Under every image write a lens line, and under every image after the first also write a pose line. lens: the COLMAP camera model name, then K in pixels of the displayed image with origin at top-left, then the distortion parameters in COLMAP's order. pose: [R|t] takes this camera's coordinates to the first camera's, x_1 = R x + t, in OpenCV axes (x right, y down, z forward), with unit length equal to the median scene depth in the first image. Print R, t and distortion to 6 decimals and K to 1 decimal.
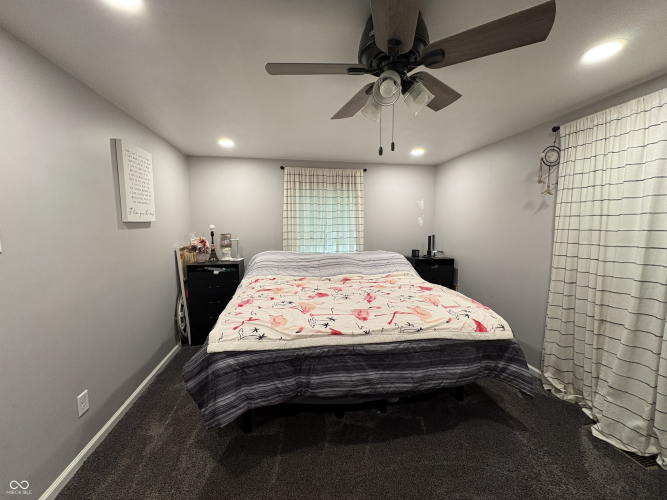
lens RADIAL K [[266.4, 0, 333.5], [0, 266.4, 250.0], [0, 0, 1]] dist [0.000695, 0.000369]
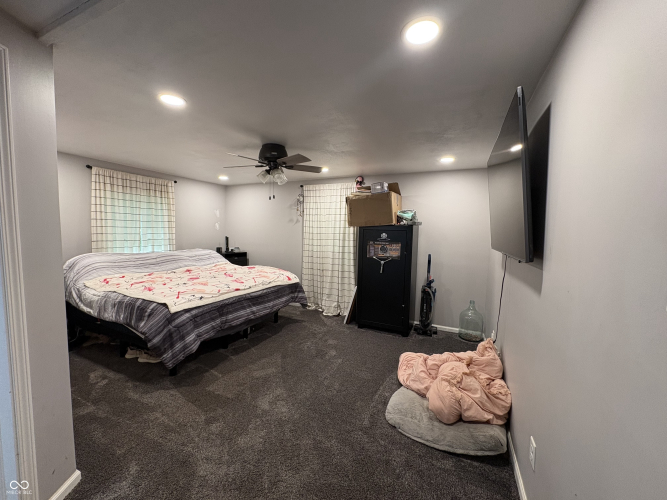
lens RADIAL K [[266.4, 0, 333.5], [0, 266.4, 250.0], [0, 0, 1]] dist [0.000695, 0.000369]
pose [[0.572959, -0.045944, 0.818295, -0.793157], [0.056249, 0.998278, 0.016665, 0.038727], [-0.817651, 0.036480, 0.574557, -0.422878]]
